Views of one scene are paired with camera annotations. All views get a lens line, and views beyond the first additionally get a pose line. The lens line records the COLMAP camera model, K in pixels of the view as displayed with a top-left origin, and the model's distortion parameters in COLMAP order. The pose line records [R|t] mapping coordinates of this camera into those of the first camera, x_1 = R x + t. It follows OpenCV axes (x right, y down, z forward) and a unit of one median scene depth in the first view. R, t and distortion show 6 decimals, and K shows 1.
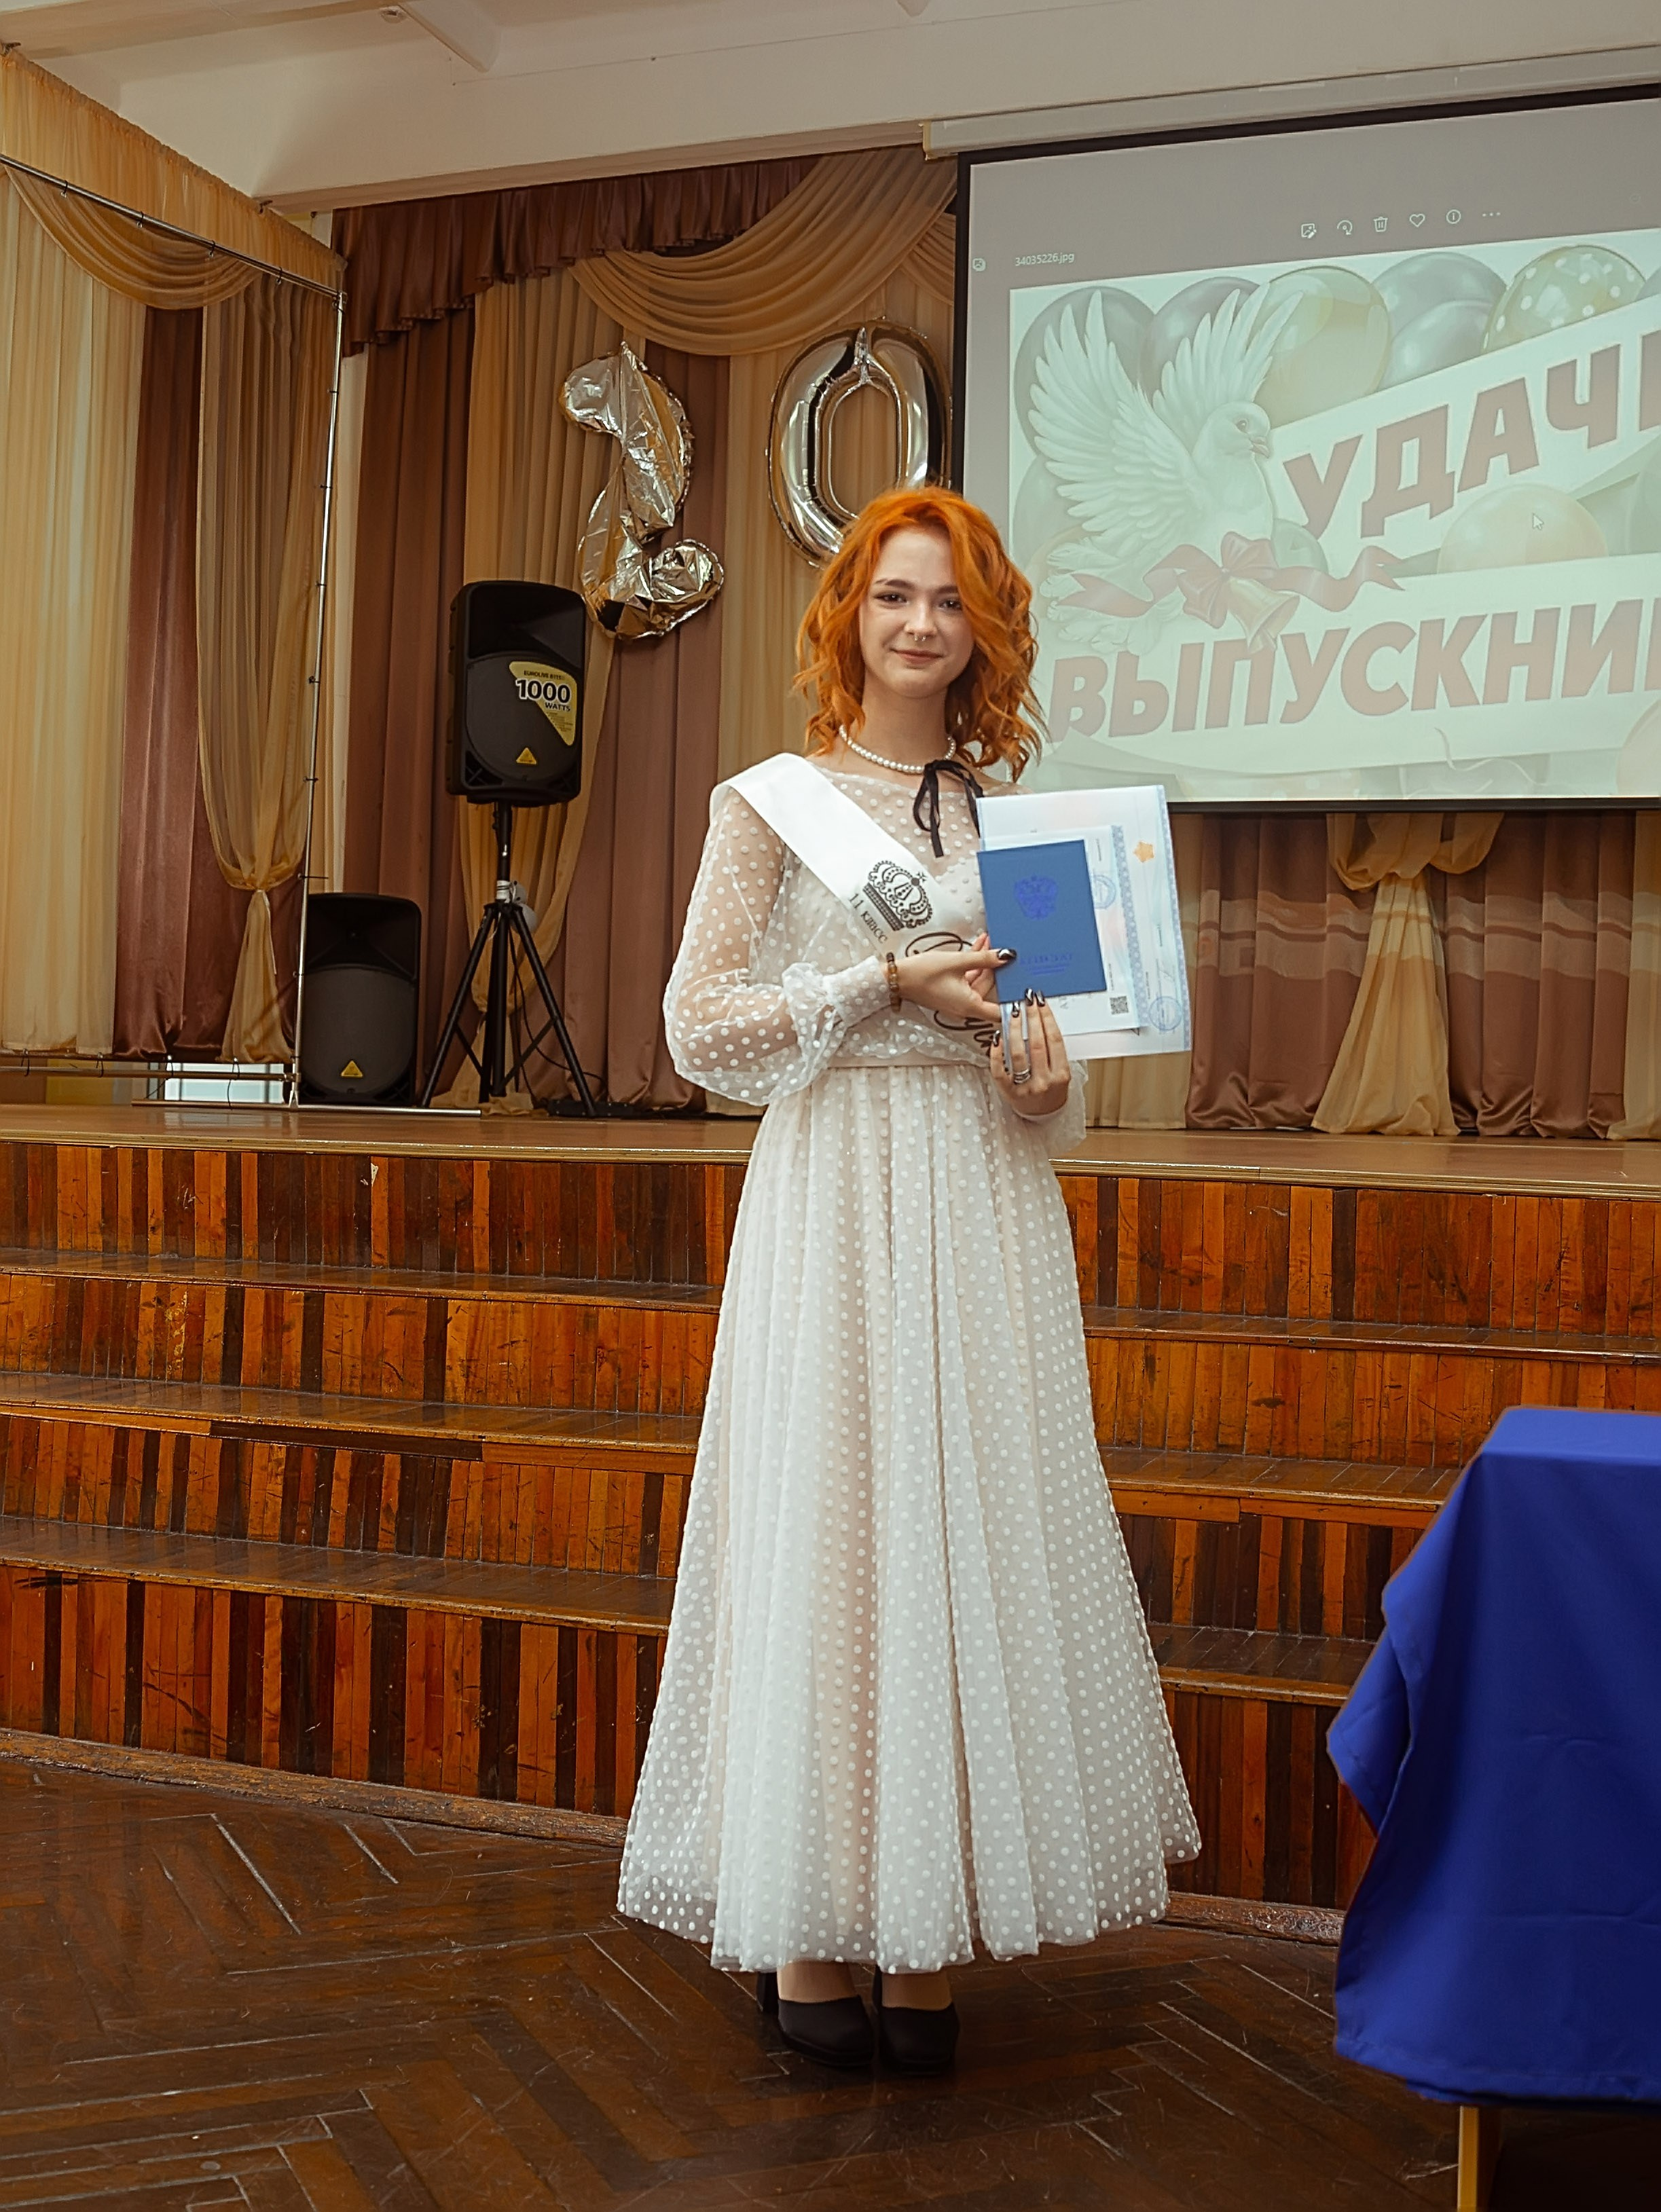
lens RADIAL K [[2522.9, 0, 801.4], [0, 2522.9, 1056.8], [0, 0, 1]] dist [-0.073358, 0.027980]
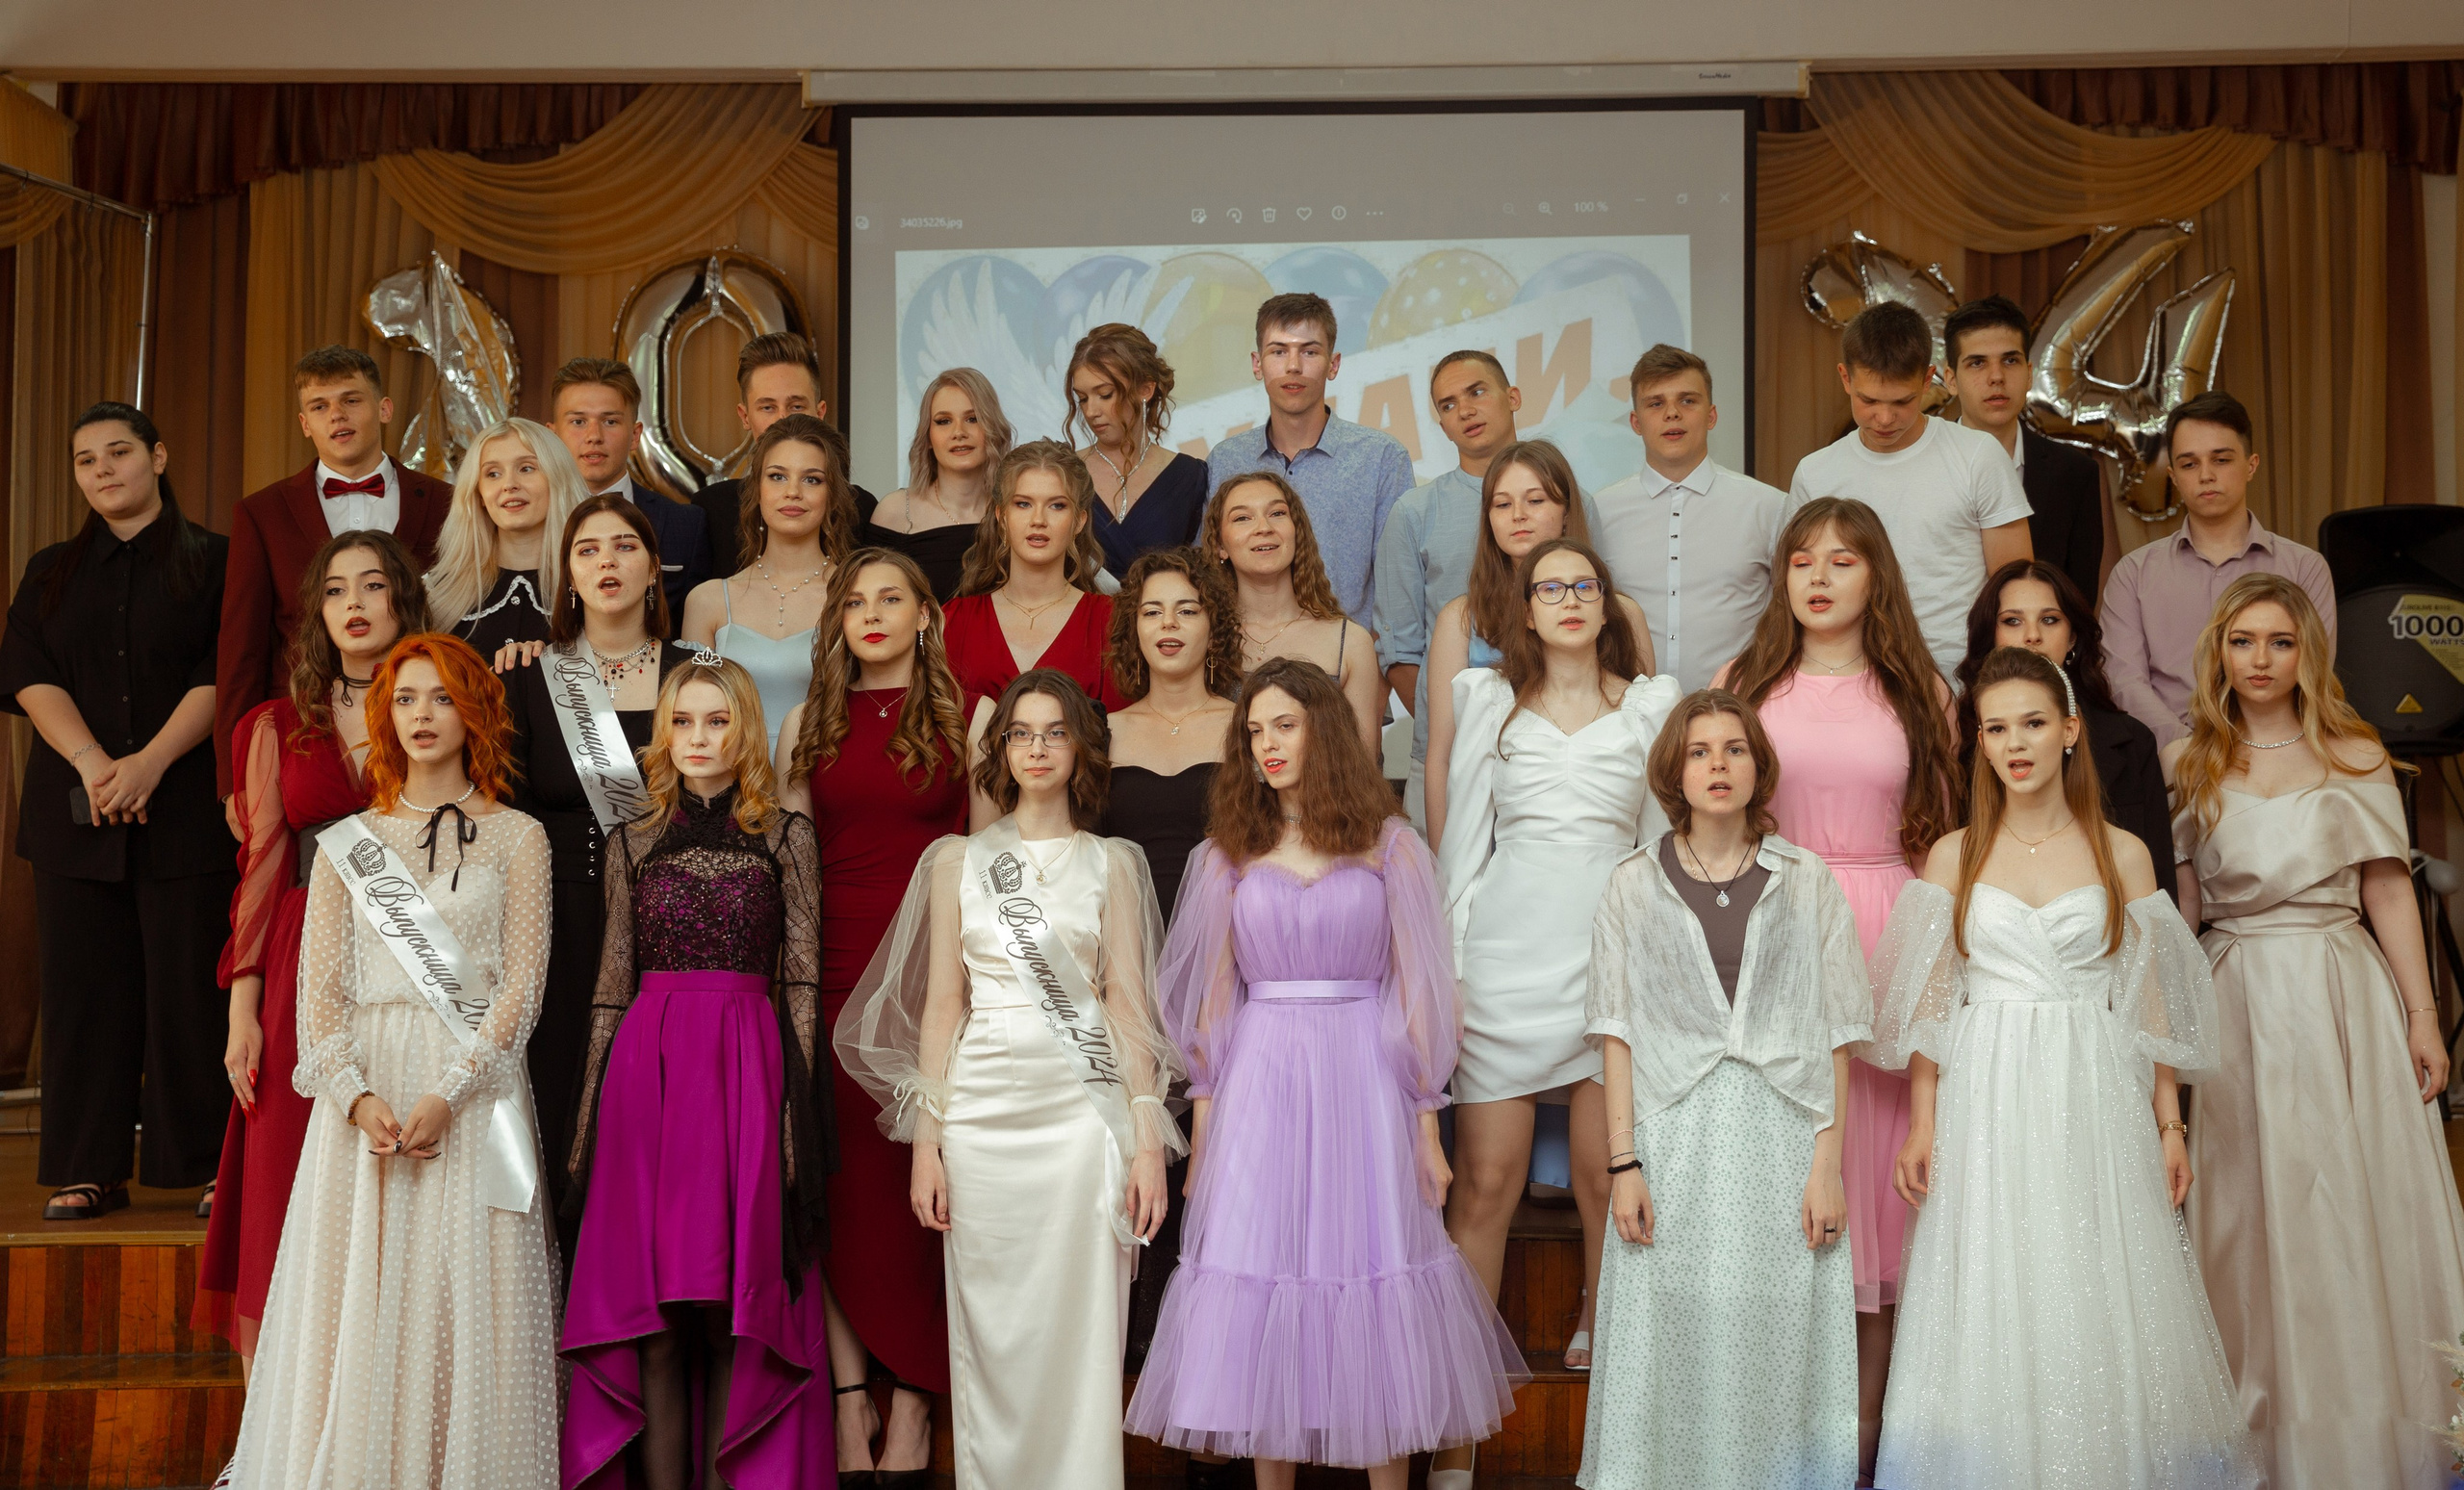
lens RADIAL K [[3293.6, 0, 1268.0], [0, 3293.6, 663.0], [0, 0, 1]] dist [0.155138, -0.395214]
pose [[0.950032, -0.003499, 0.312133, -0.185646], [0.020254, 0.998521, -0.050456, -0.079329], [-0.311495, 0.054257, 0.948698, -0.266229]]
